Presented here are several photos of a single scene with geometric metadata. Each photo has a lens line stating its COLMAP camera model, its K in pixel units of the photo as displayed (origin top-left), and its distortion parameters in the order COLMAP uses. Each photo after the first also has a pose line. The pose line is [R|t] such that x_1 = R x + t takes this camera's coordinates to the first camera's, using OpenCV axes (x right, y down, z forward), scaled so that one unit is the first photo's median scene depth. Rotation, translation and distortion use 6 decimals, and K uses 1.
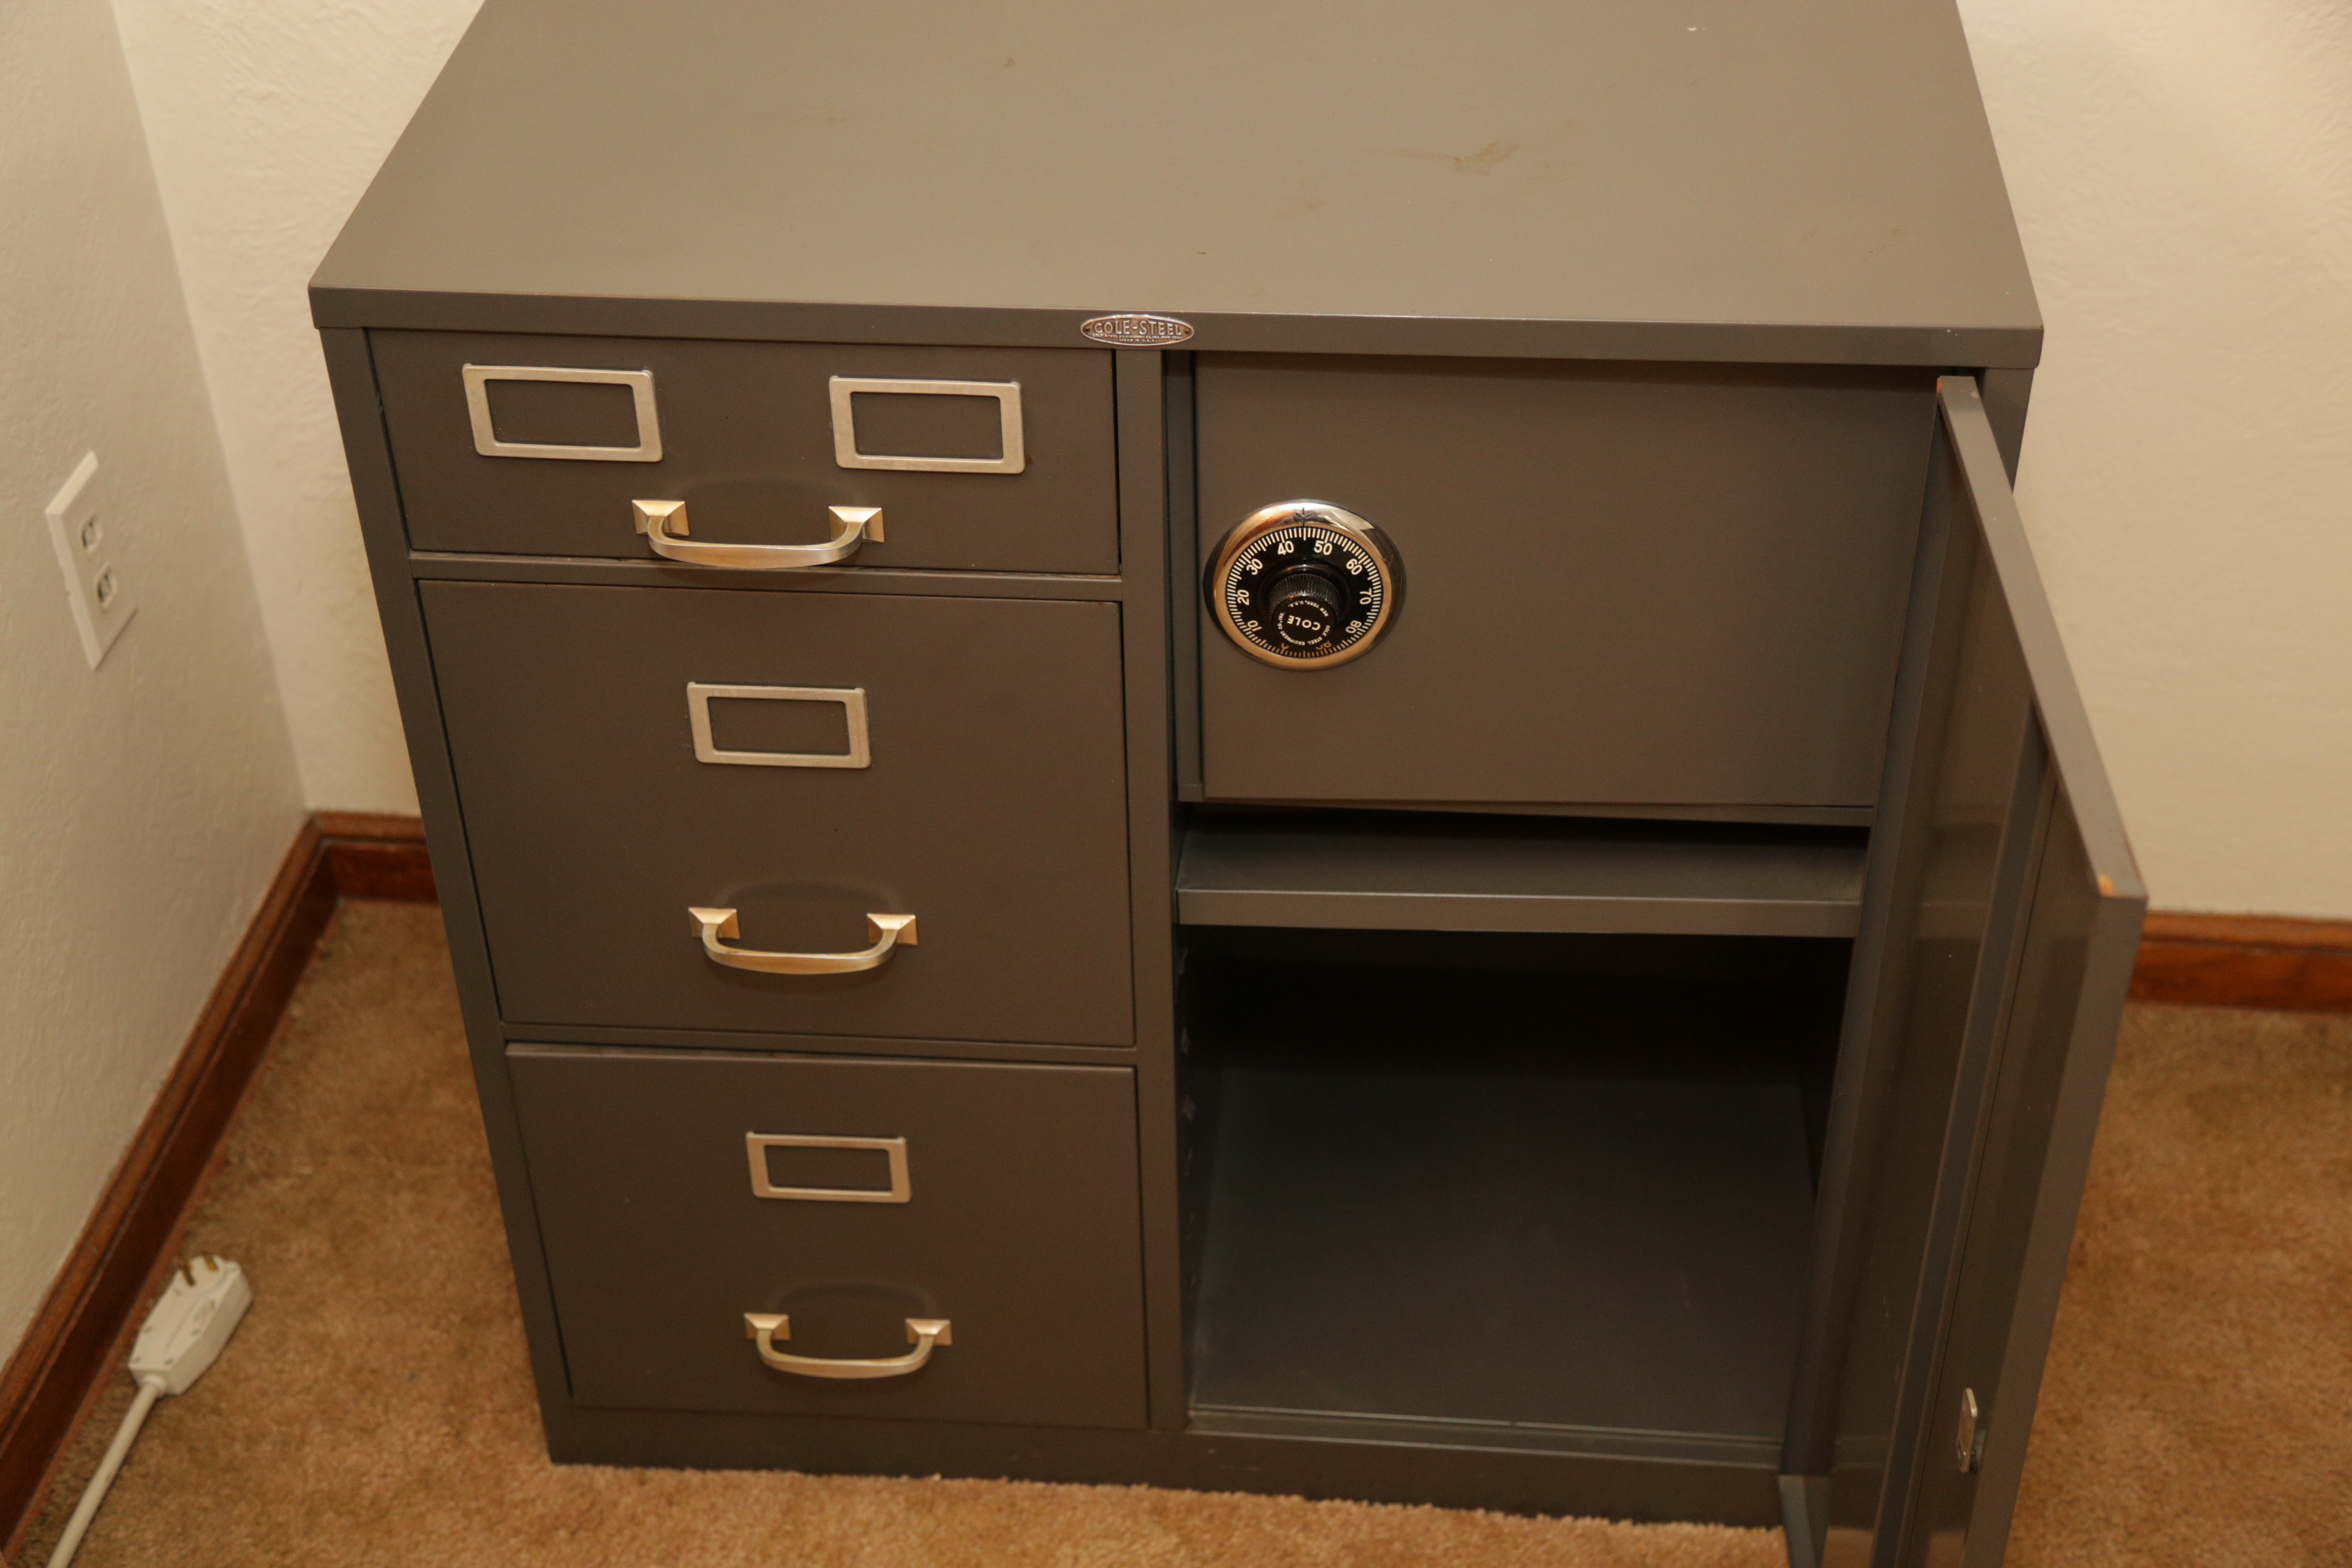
lens RADIAL K [[3145.4, 0, 1172.7], [0, 3145.4, 784.6], [0, 0, 1]] dist [0.141454, 0.000000]
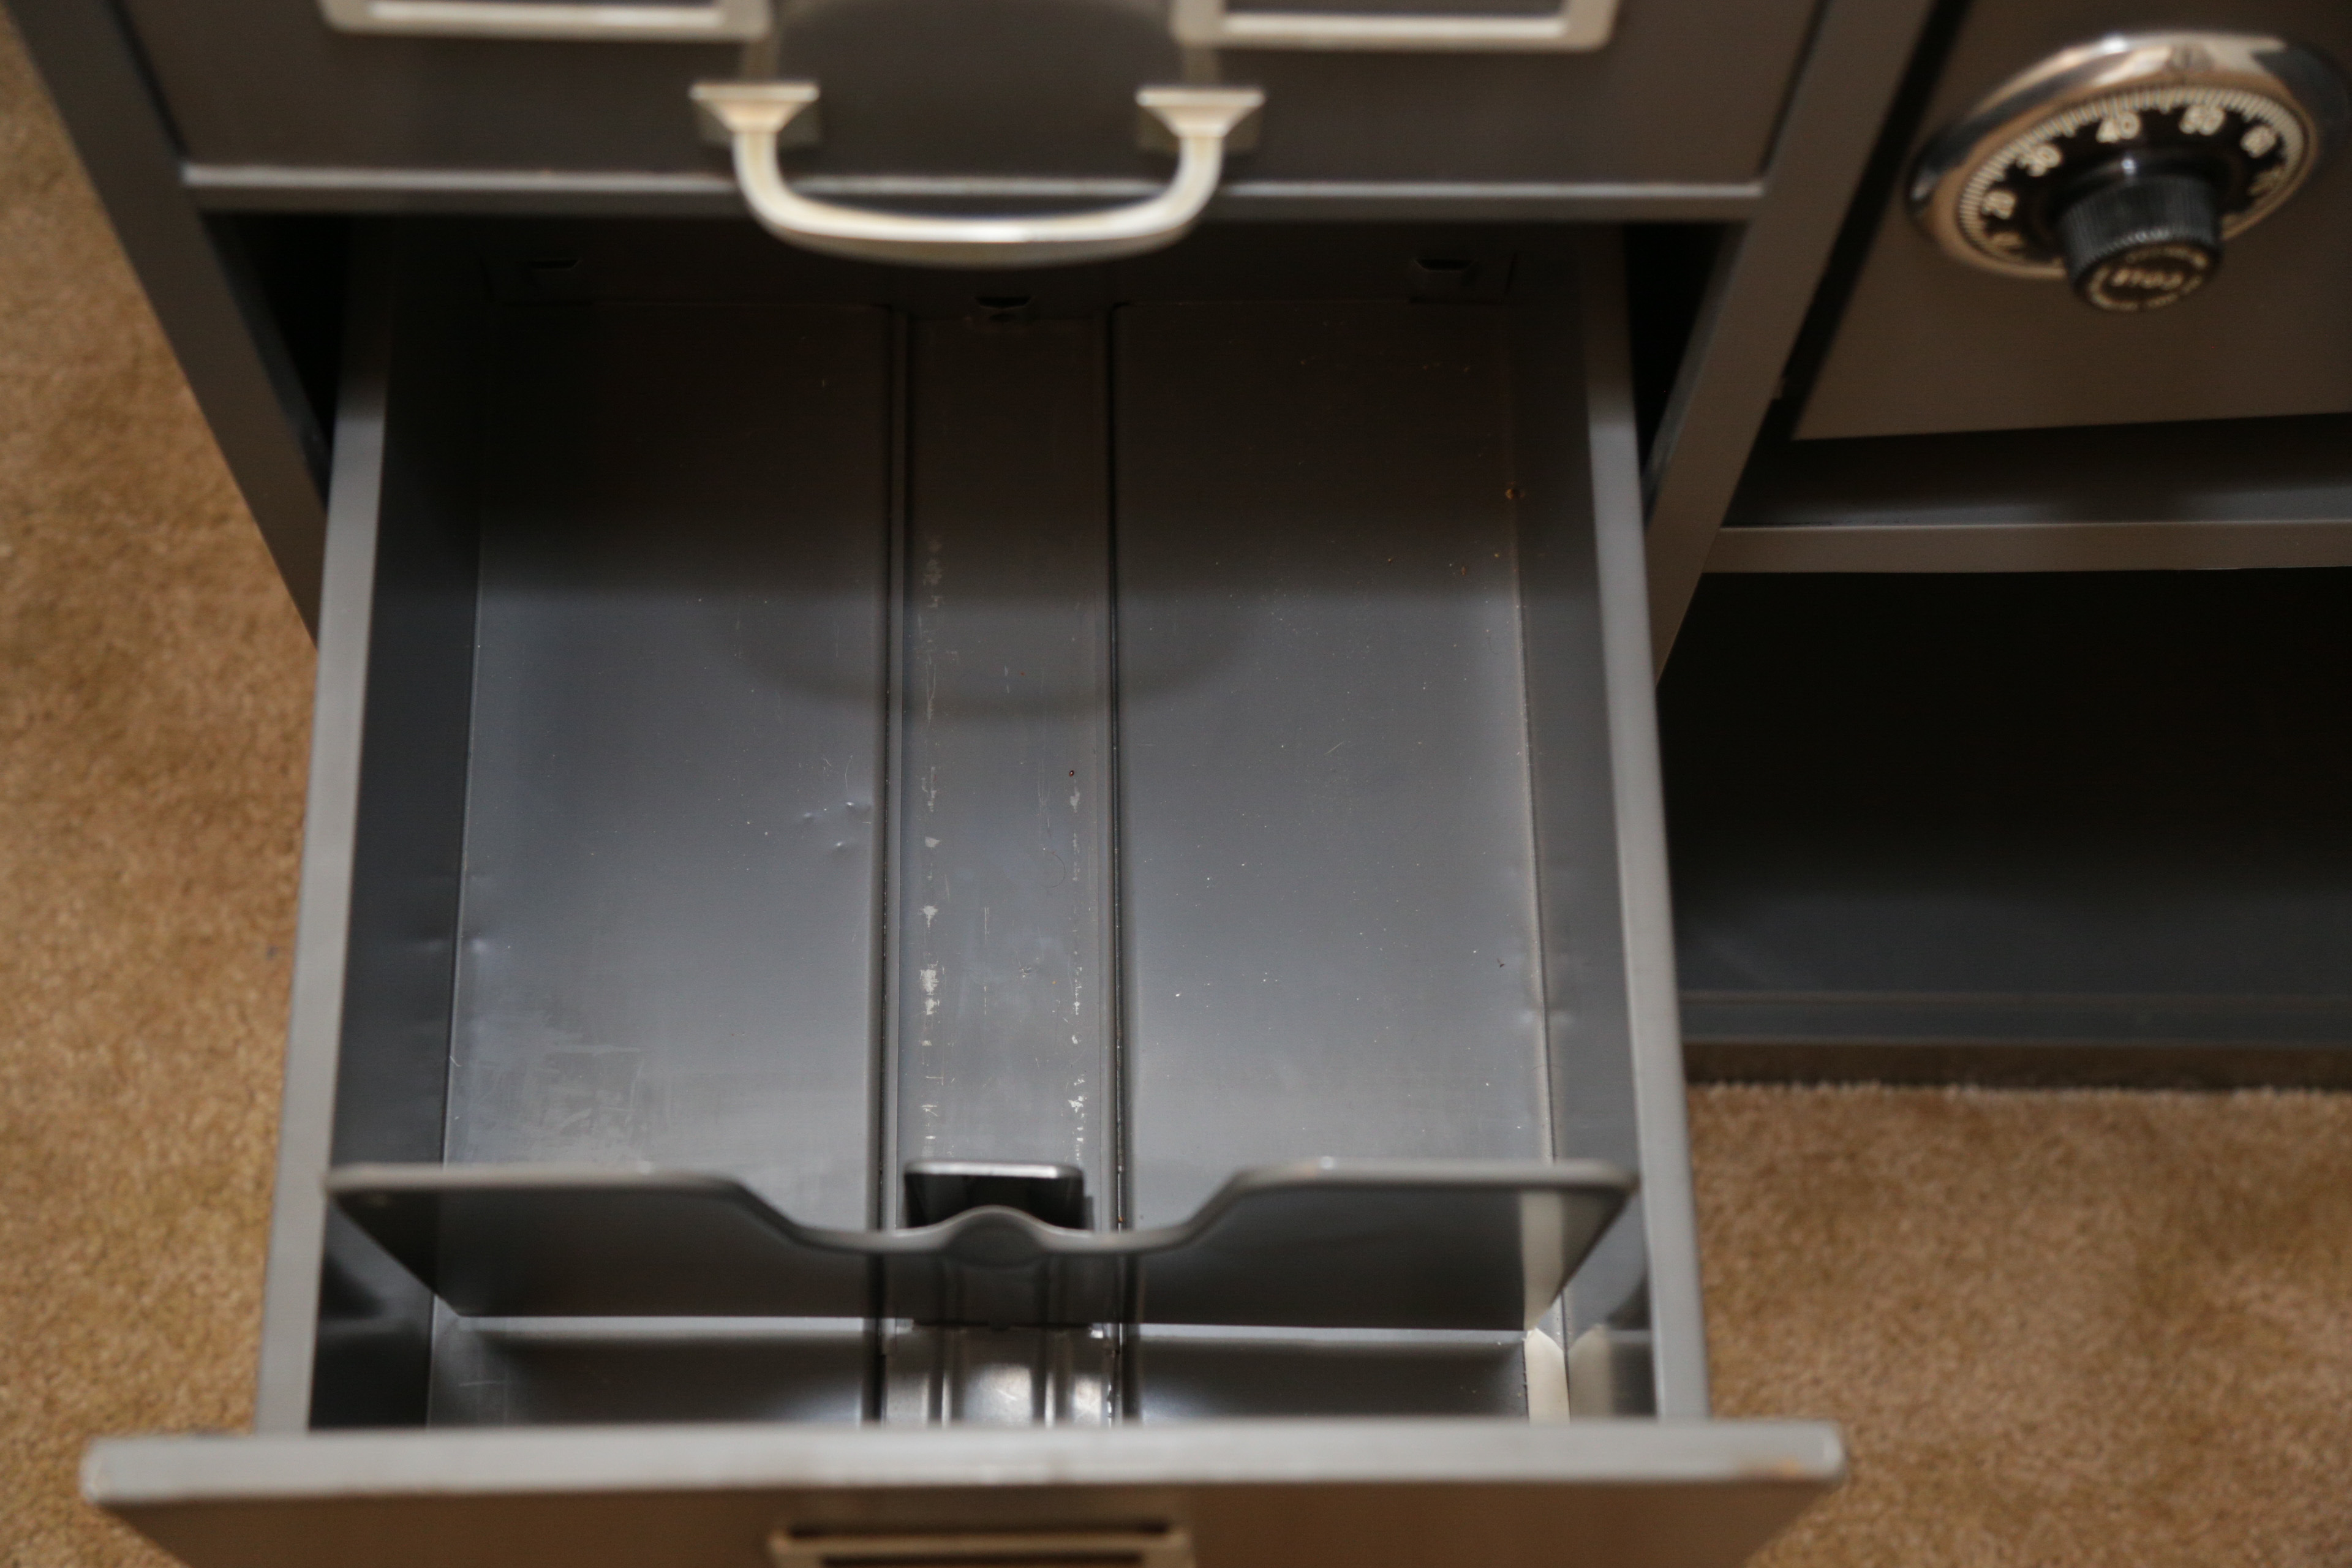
lens RADIAL K [[3565.6, 0, 1178.6], [0, 3565.6, 834.4], [0, 0, 1]] dist [0.176733, 0.000000]
pose [[0.994675, -0.068140, 0.077320, -0.118748], [0.017986, 0.853501, 0.520781, -0.211217], [-0.101479, -0.516617, 0.850182, 0.403380]]
